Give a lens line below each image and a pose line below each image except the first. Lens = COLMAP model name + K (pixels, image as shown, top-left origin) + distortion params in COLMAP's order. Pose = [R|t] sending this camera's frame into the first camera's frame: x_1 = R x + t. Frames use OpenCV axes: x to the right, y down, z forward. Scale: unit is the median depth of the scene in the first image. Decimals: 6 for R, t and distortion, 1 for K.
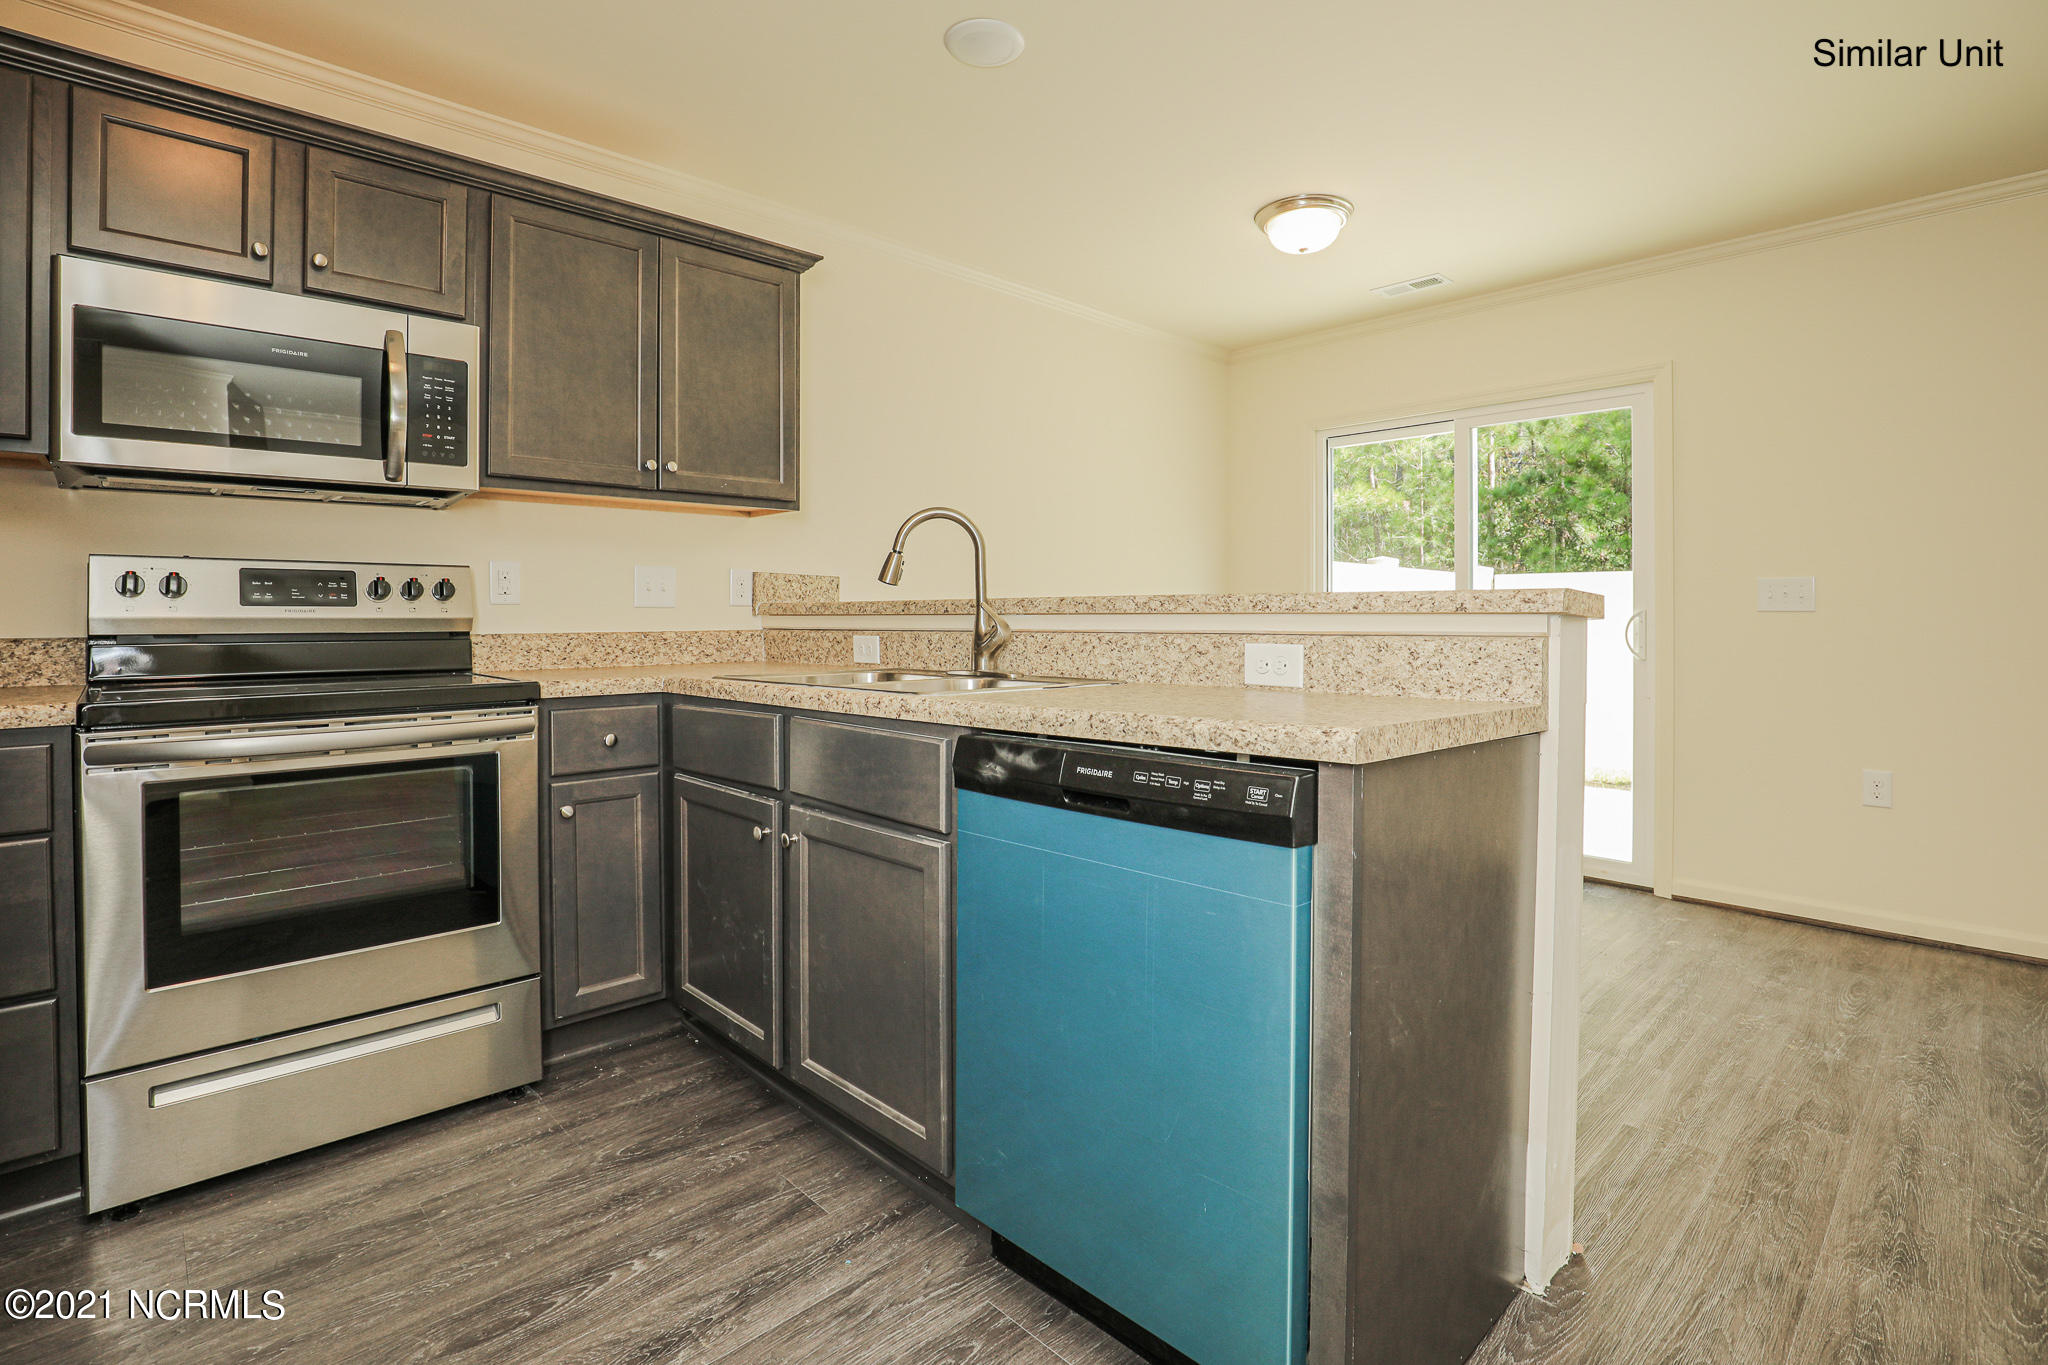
lens RADIAL K [[971.6, 0, 1000.9], [0, 971.6, 616.8], [0, 0, 1]] dist [-0.017420, 0.000383]
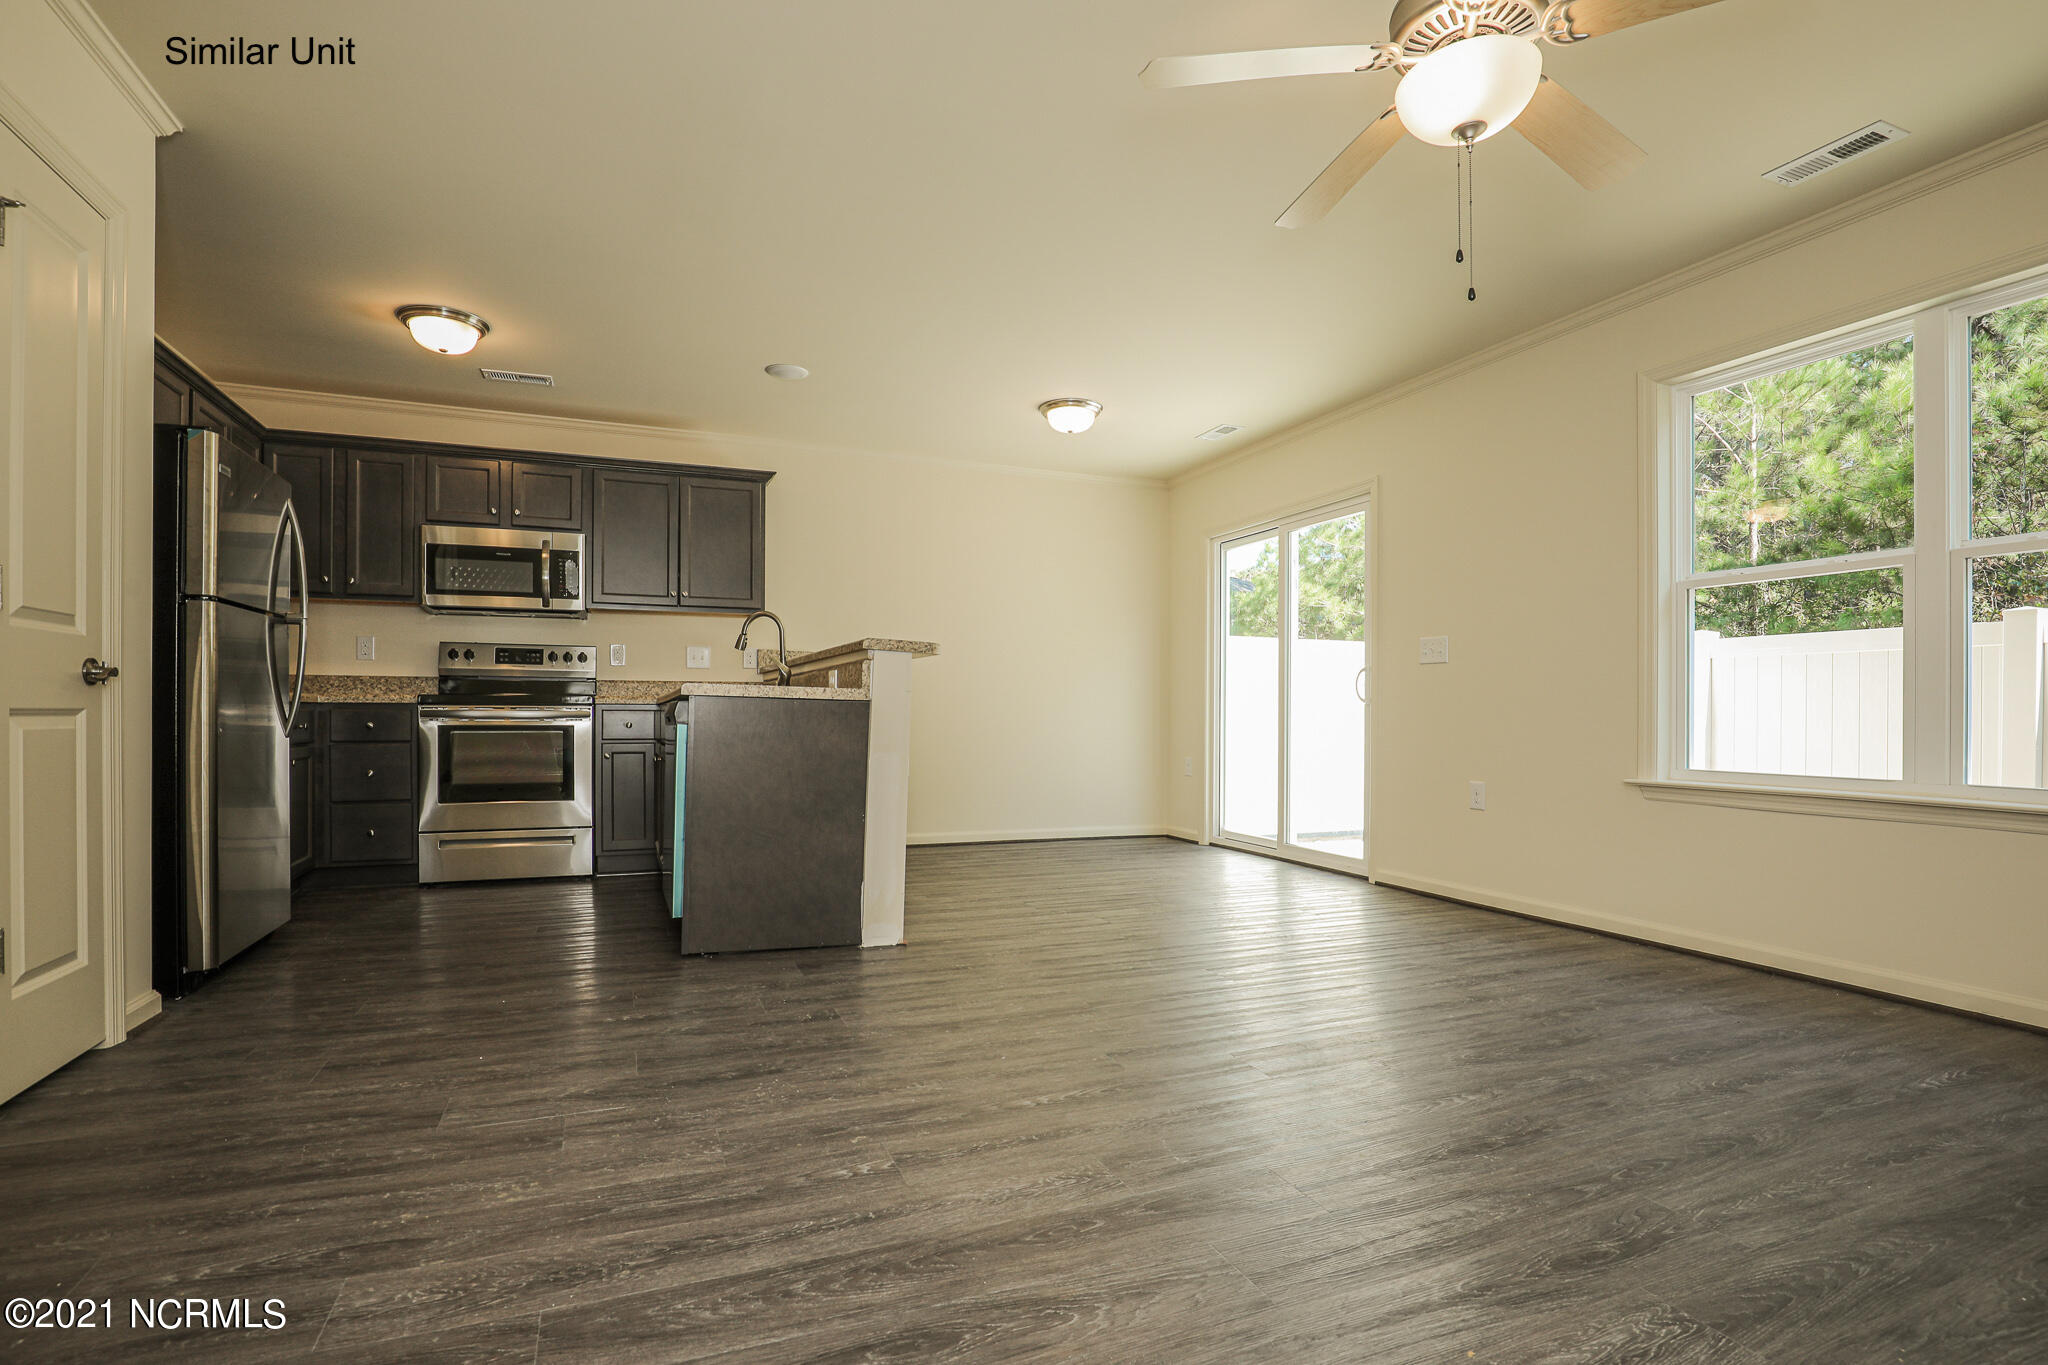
lens RADIAL K [[966.1, 0, 1018.1], [0, 966.1, 712.1], [0, 0, 1]] dist [-0.022678, -0.000384]
pose [[0.936116, 0.002101, -0.351685, 1.127169], [-0.004374, 0.999974, -0.005669, 0.106001], [0.351664, 0.006845, 0.936101, -0.669778]]
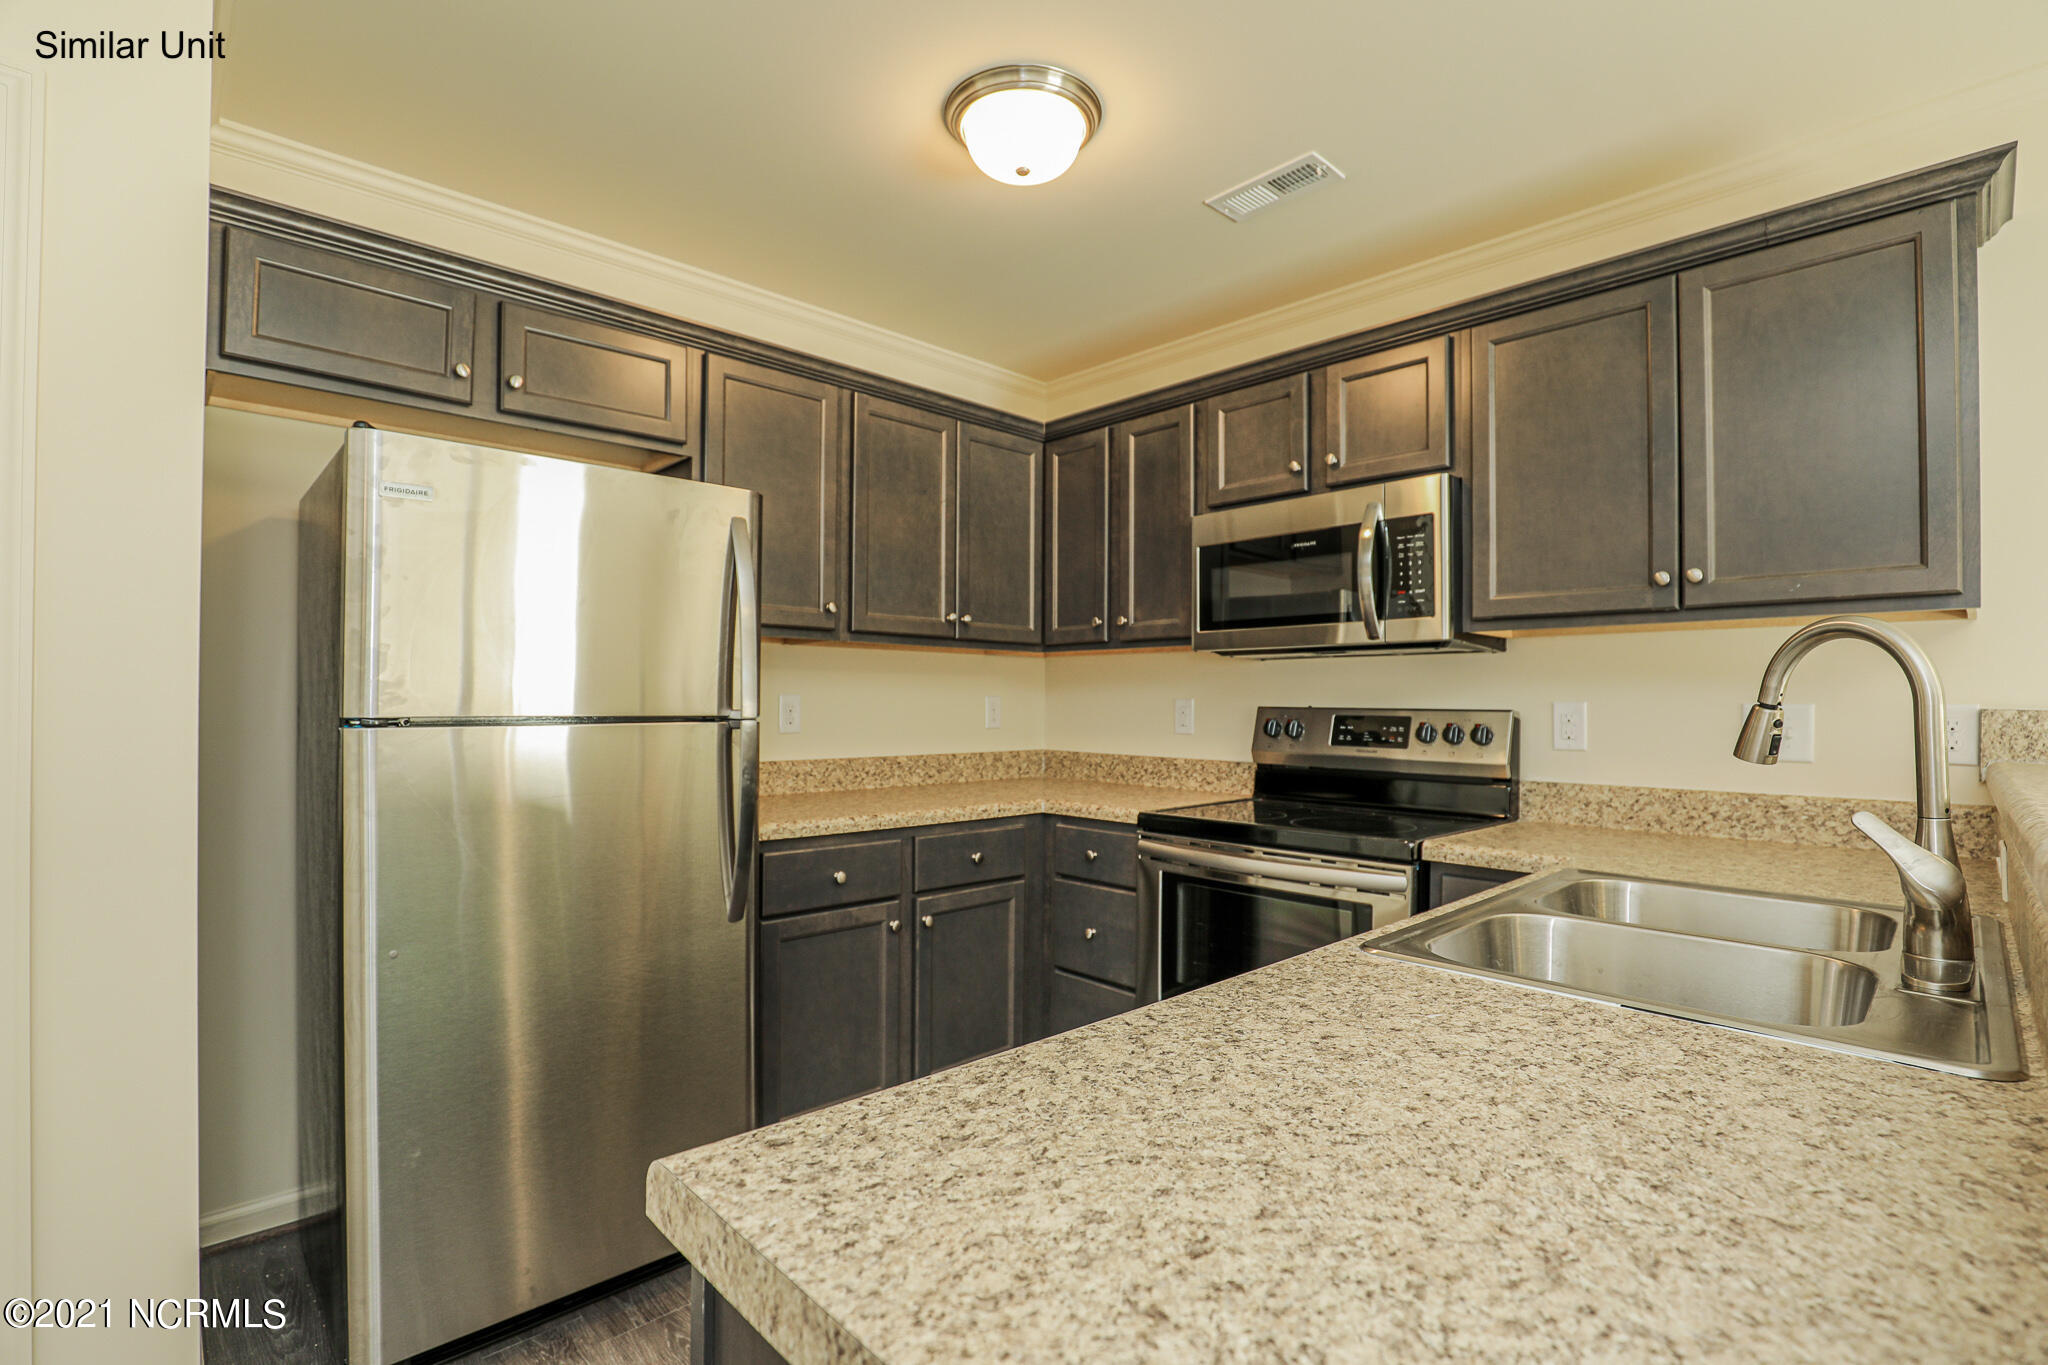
lens RADIAL K [[940.5, 0, 1052.9], [0, 940.5, 686.0], [0, 0, 1]] dist [-0.020468, -0.000288]
pose [[0.033513, -0.014867, -0.999328, 0.405236], [-0.009408, 0.999840, -0.015190, -0.064280], [0.999394, 0.009911, 0.033368, 0.569302]]
